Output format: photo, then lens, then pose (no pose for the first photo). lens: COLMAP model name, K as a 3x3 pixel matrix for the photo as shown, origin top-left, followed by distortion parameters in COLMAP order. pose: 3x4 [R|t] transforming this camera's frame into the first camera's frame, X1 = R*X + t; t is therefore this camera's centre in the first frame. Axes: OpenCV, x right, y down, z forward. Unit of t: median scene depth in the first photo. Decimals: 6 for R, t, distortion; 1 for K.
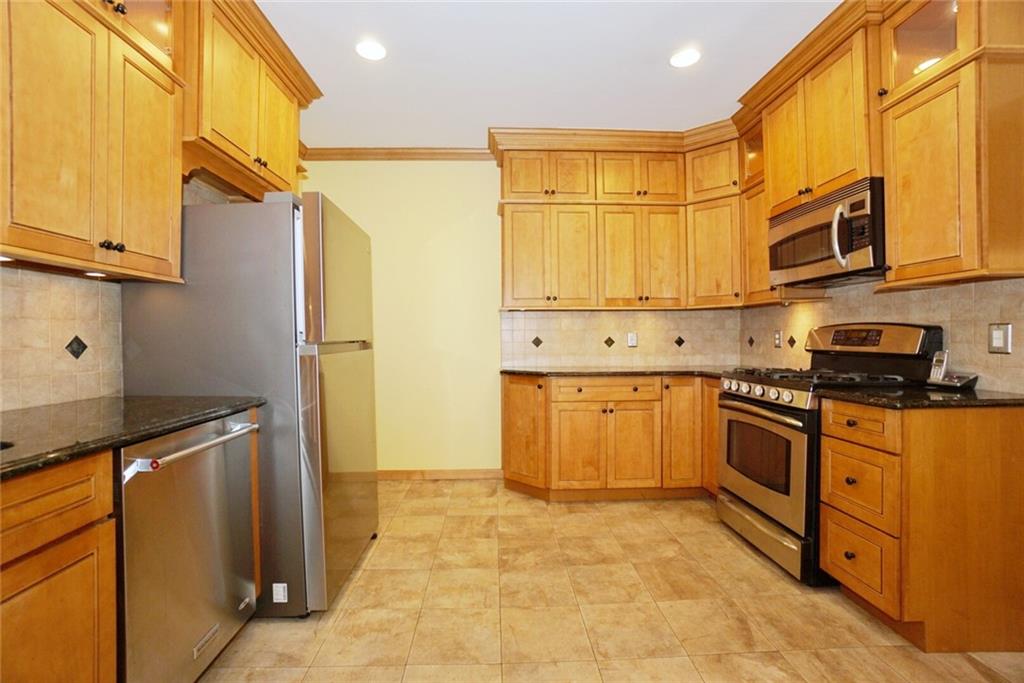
lens RADIAL K [[450.4, 0, 505.8], [0, 450.4, 337.7], [0, 0, 1]] dist [-0.065751, 0.025009]
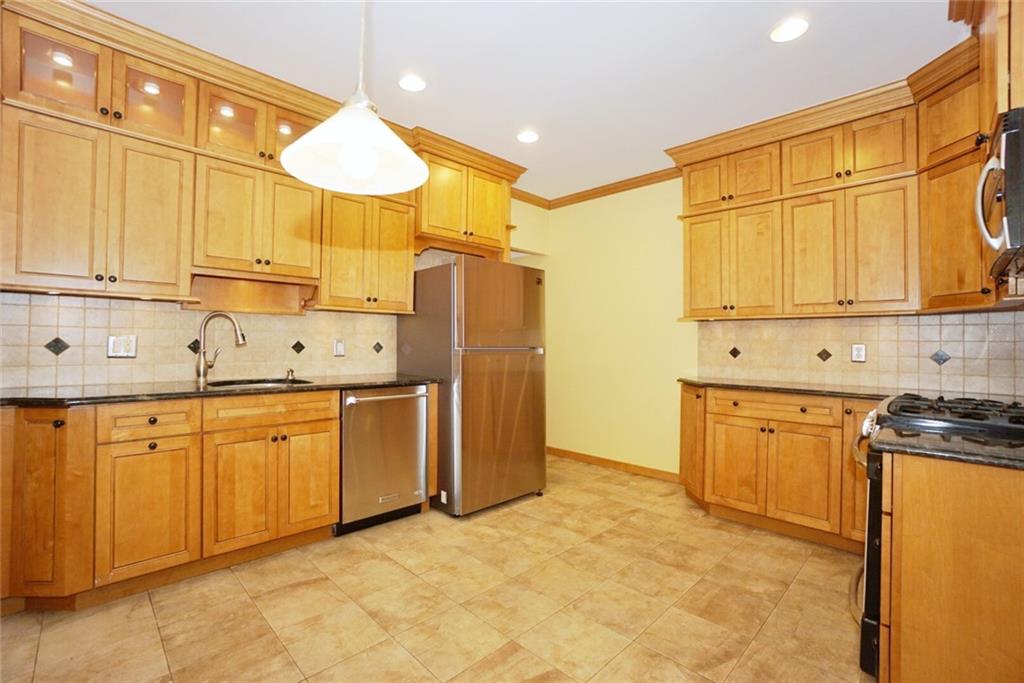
lens RADIAL K [[450.4, 0, 505.8], [0, 450.4, 337.7], [0, 0, 1]] dist [-0.065751, 0.025009]
pose [[0.676171, 0.002753, -0.736740, 0.524417], [-0.015610, 0.999822, -0.010591, -0.005726], [0.736579, 0.018662, 0.676094, 0.005357]]
